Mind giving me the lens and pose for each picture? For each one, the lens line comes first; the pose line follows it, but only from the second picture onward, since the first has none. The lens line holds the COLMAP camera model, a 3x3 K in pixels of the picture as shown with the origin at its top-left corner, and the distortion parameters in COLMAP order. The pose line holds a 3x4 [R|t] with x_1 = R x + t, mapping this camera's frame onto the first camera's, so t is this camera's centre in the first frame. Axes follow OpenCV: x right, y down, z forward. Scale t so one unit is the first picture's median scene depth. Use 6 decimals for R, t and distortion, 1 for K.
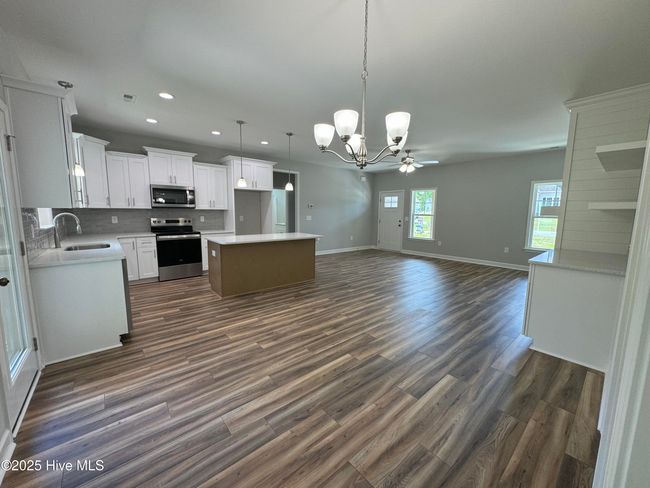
lens RADIAL K [[258.9, 0, 325.0], [0, 258.9, 244.1], [0, 0, 1]] dist [-0.003169, 0.000782]
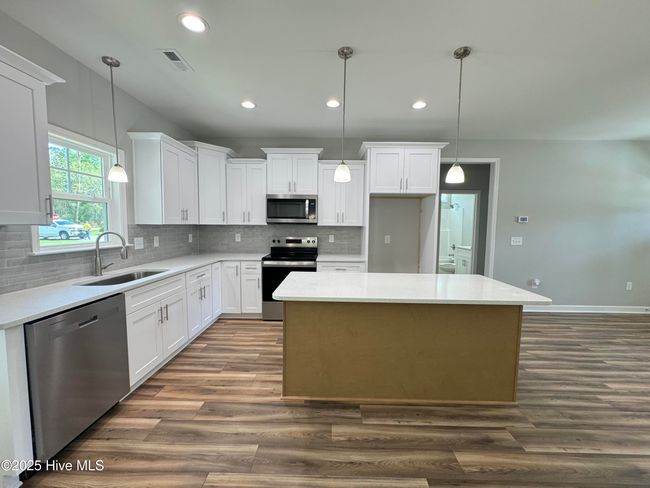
lens RADIAL K [[258.9, 0, 324.7], [0, 258.9, 244.3], [0, 0, 1]] dist [-0.003169, 0.000782]
pose [[0.749707, 0.047468, -0.660065, -0.009278], [-0.086613, 0.995883, -0.026757, -0.072036], [0.656077, 0.077231, 0.750732, 0.524212]]
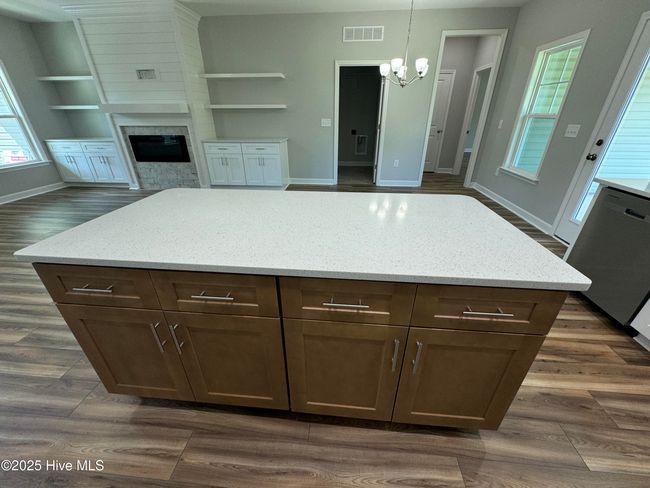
lens RADIAL K [[258.9, 0, 325.2], [0, 258.9, 243.2], [0, 0, 1]] dist [-0.003169, 0.000782]
pose [[-0.701988, -0.334211, 0.628901, -0.388929], [0.081439, 0.839591, 0.537079, -0.139810], [-0.707518, 0.428240, -0.562165, 1.075676]]
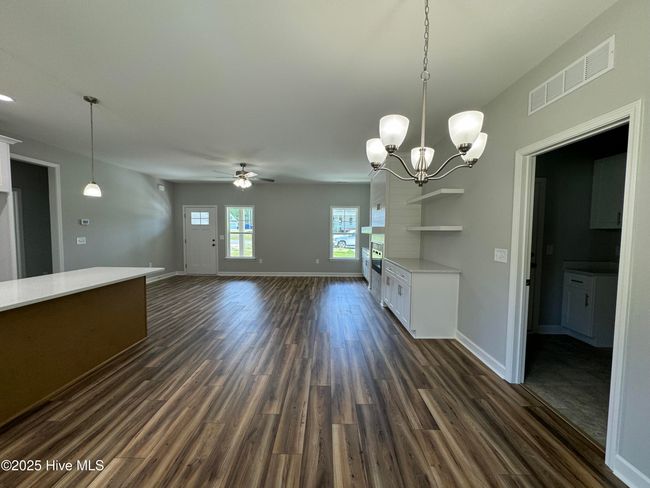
lens RADIAL K [[258.9, 0, 324.8], [0, 258.9, 243.3], [0, 0, 1]] dist [-0.003169, 0.000782]
pose [[0.653225, -0.046394, 0.755741, -0.235816], [0.095028, 0.995252, -0.021040, -0.042079], [-0.751177, 0.085560, 0.654532, 0.244609]]
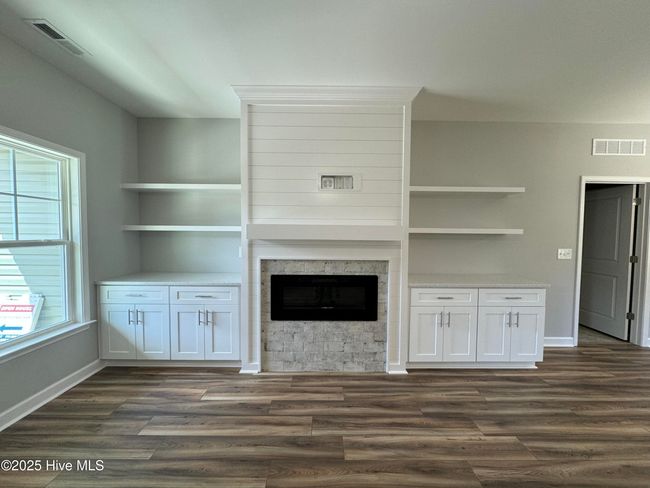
lens RADIAL K [[258.9, 0, 328.1], [0, 258.9, 245.1], [0, 0, 1]] dist [-0.003169, 0.000782]
pose [[-0.765814, -0.048838, 0.641205, 0.425649], [0.061136, 0.987066, 0.148197, -0.151392], [-0.640149, 0.152692, -0.752924, 1.195115]]
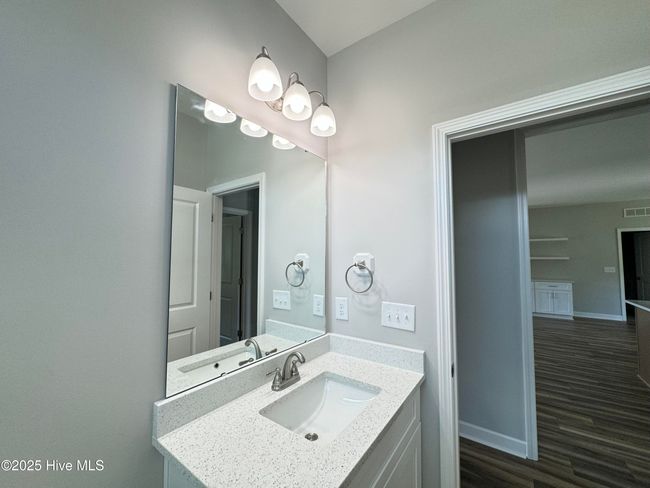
lens RADIAL K [[258.9, 0, 329.2], [0, 258.9, 245.3], [0, 0, 1]] dist [-0.003169, 0.000782]
pose [[-0.256503, 0.039471, 0.965737, -0.470419], [0.117209, 0.993062, -0.009457, -0.257325], [-0.959410, 0.110767, -0.259349, 1.919350]]
